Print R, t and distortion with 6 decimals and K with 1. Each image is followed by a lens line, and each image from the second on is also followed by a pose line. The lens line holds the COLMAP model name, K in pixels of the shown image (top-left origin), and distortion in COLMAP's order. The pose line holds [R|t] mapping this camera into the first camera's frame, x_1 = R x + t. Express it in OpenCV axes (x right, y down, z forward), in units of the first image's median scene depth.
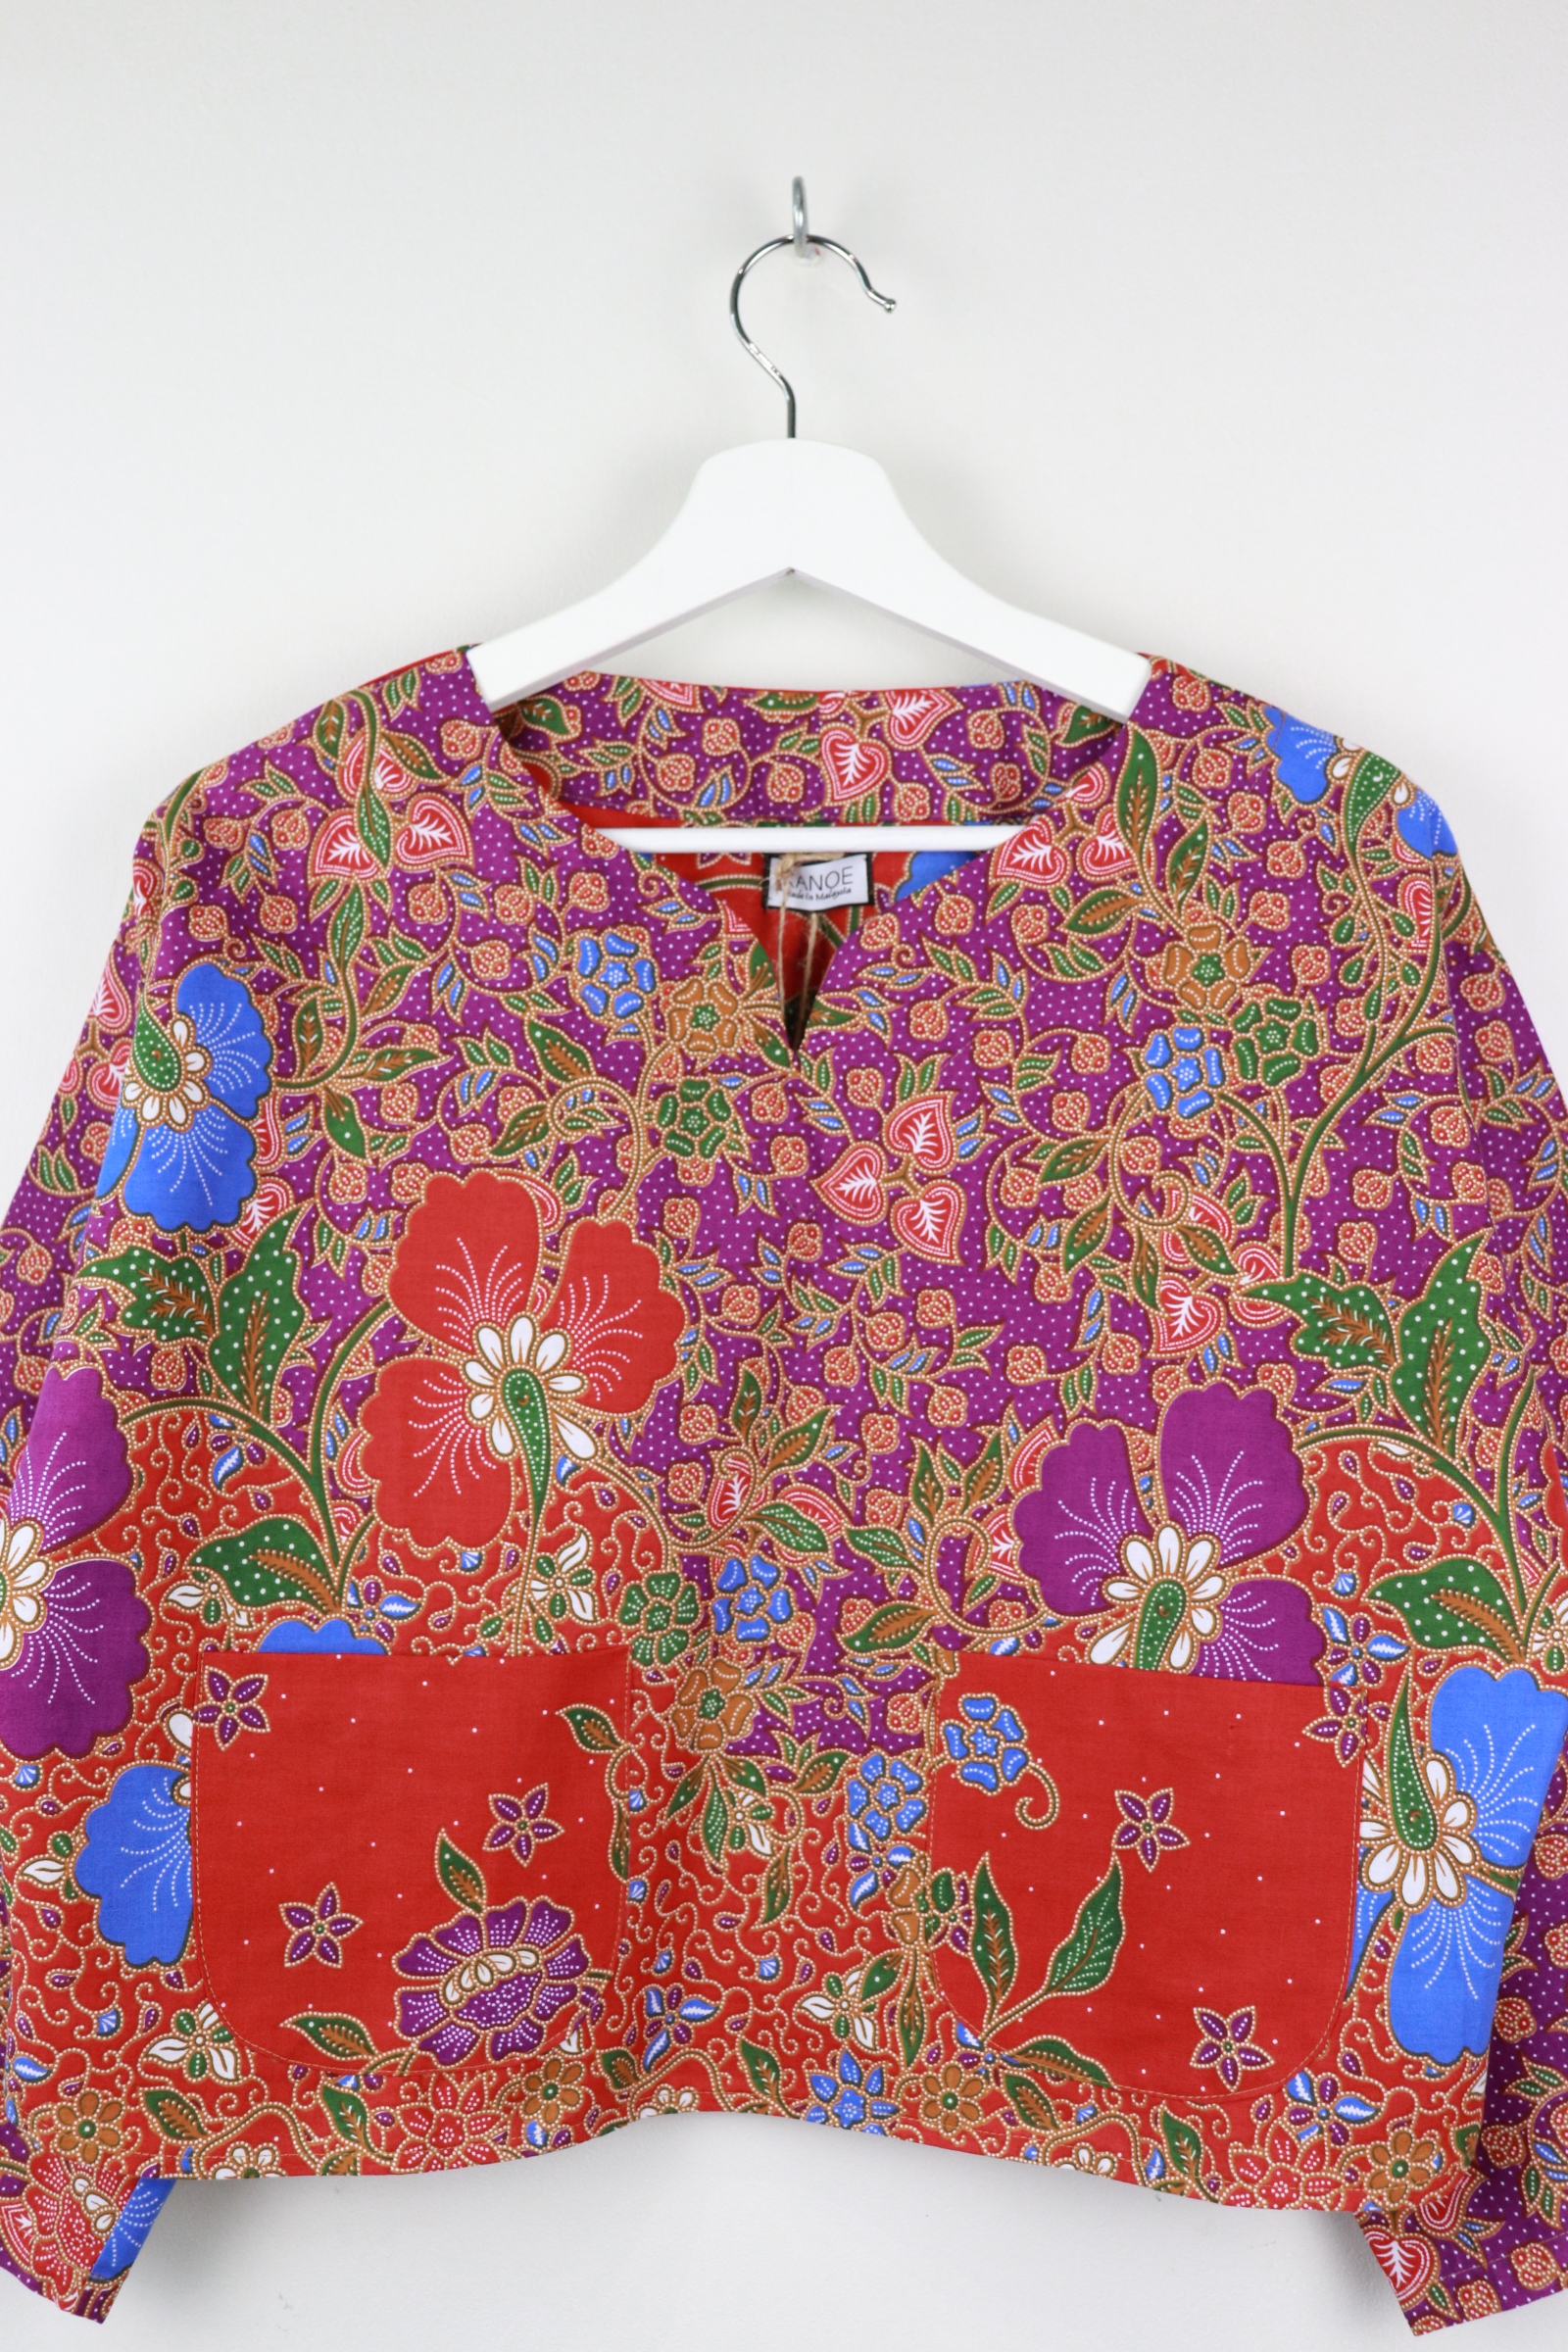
lens RADIAL K [[3152.2, 0, 795.0], [0, 3152.2, 1136.1], [0, 0, 1]] dist [0.007143, 0.067079]
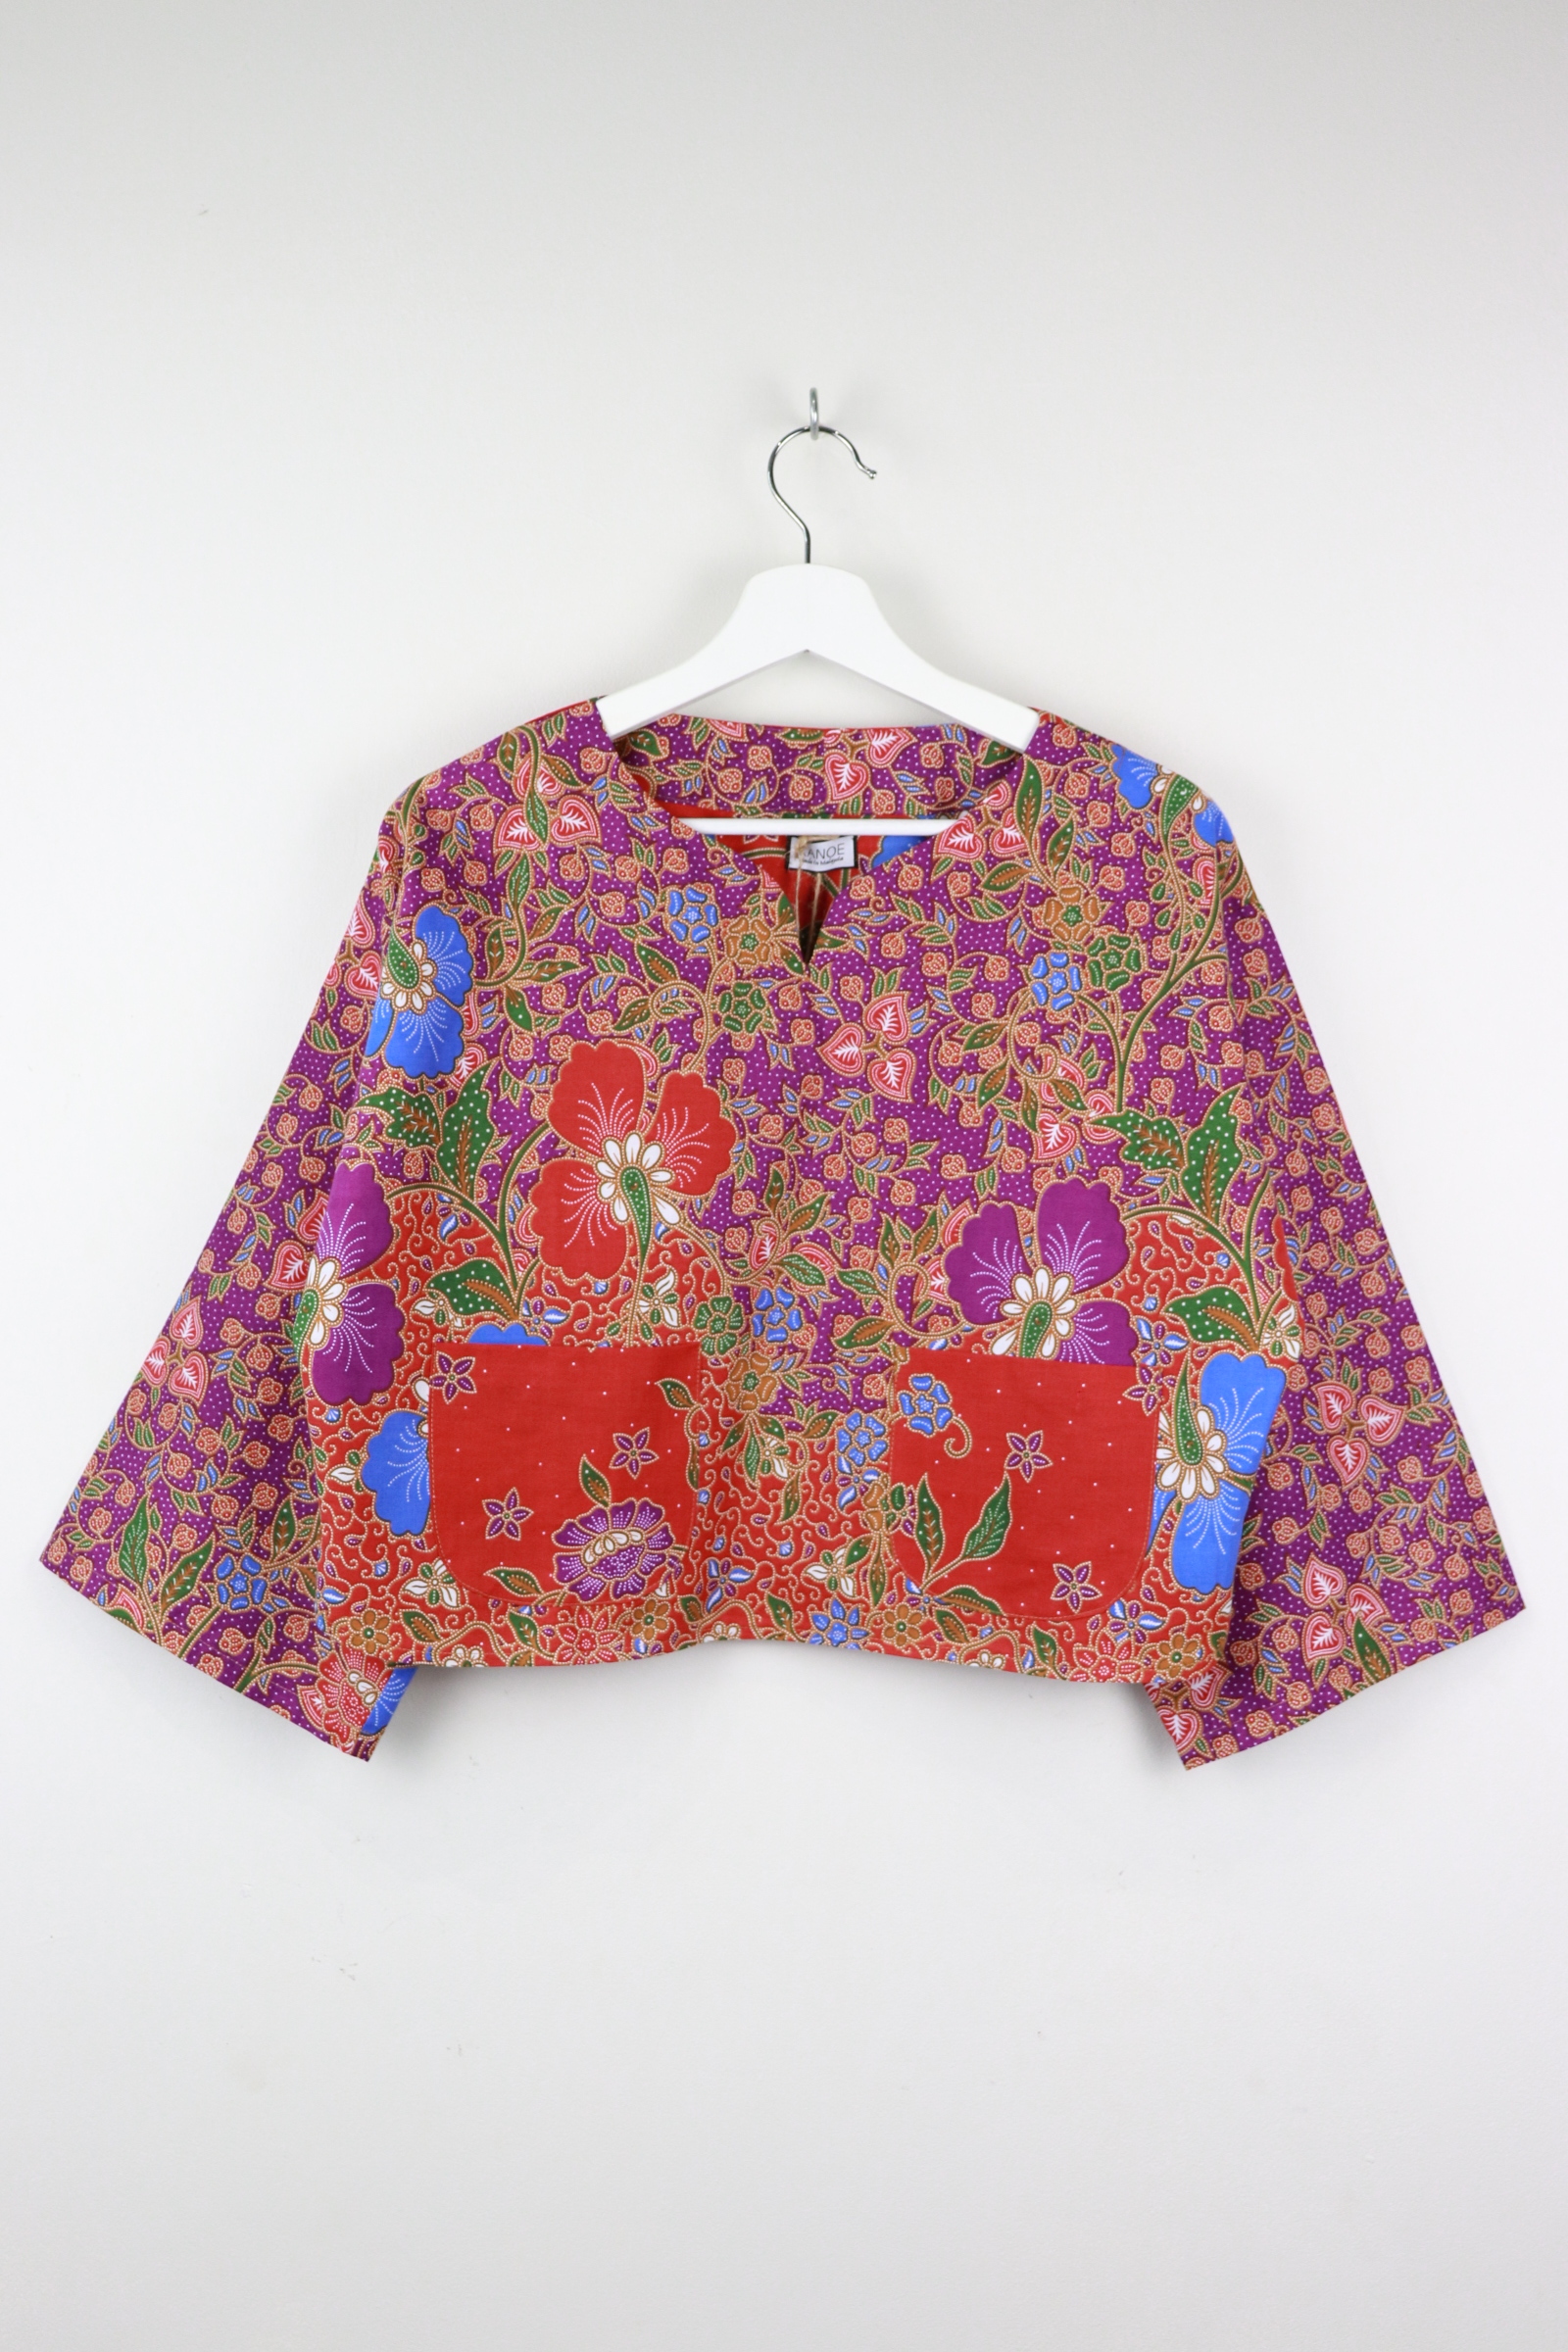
lens RADIAL K [[3187.7, 0, 792.0], [0, 3187.7, 1093.1], [0, 0, 1]] dist [0.102694, -0.004962]
pose [[0.999686, 0.007916, 0.023773, -0.045514], [-0.008919, 0.999061, 0.042402, -0.030915], [-0.023415, -0.042600, 0.998818, -0.587685]]
